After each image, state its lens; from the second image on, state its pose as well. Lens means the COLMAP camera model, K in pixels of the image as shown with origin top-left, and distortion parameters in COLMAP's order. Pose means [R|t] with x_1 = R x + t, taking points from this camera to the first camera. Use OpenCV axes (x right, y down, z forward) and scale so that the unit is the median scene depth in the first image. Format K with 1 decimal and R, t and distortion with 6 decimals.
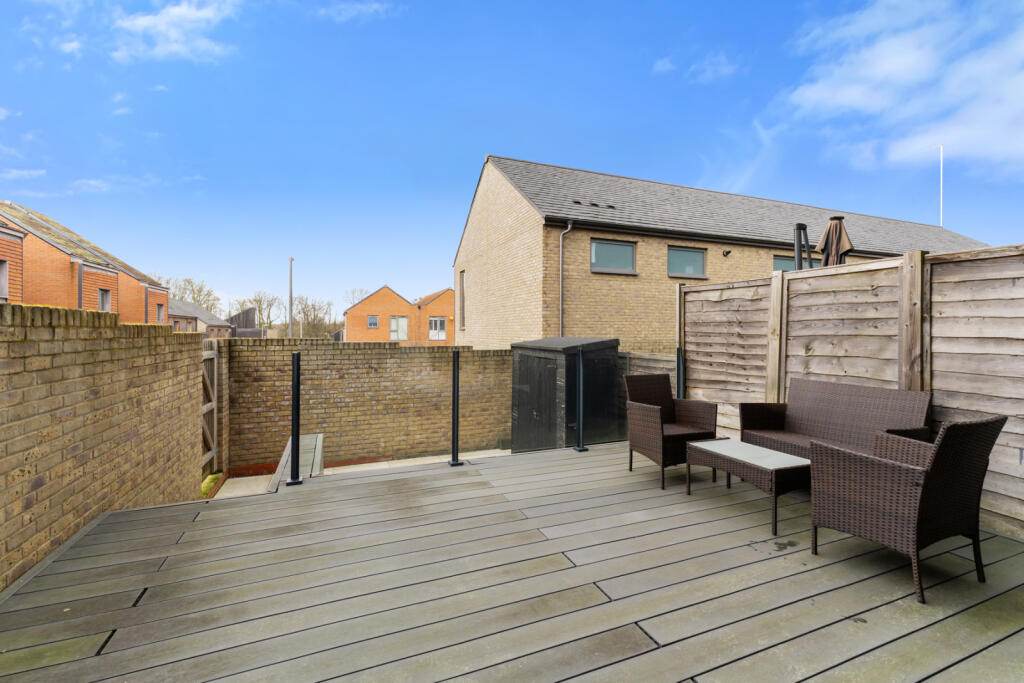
lens RADIAL K [[446.4, 0, 512.0], [0, 446.4, 341.5], [0, 0, 1]] dist [0.000066, 0.000000]
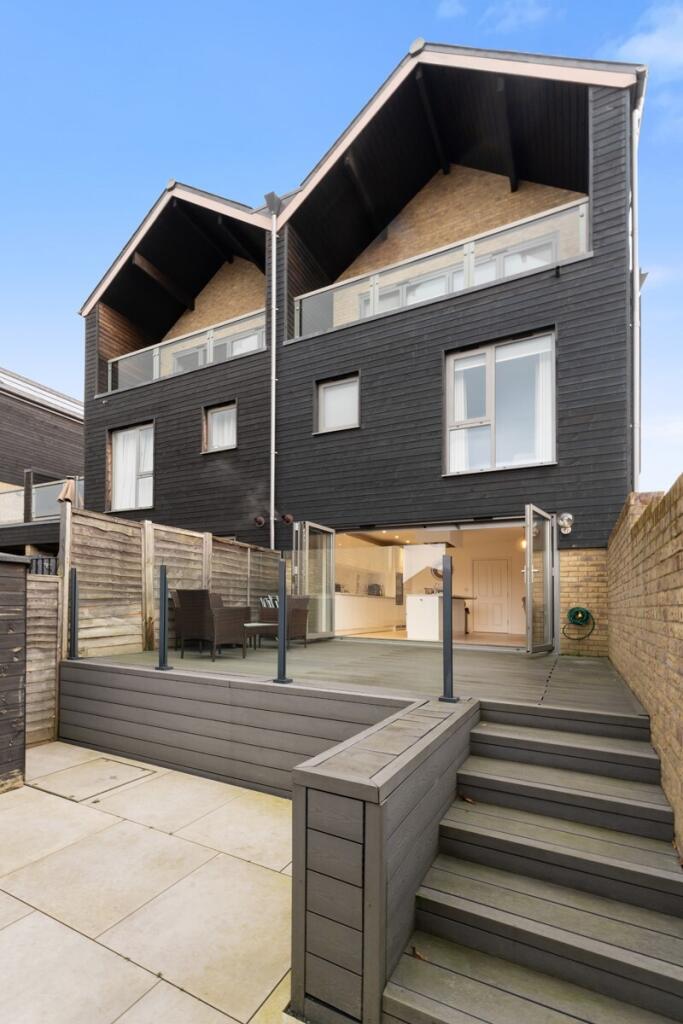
lens RADIAL K [[446.4, 0, 341.5], [0, 446.4, 512.0], [0, 0, 1]] dist [0.000066, 0.000000]
pose [[-0.654212, 0.143739, 0.742526, -0.823809], [-0.002986, 0.981275, -0.192588, 0.086395], [-0.756305, -0.128211, -0.641533, 1.278045]]
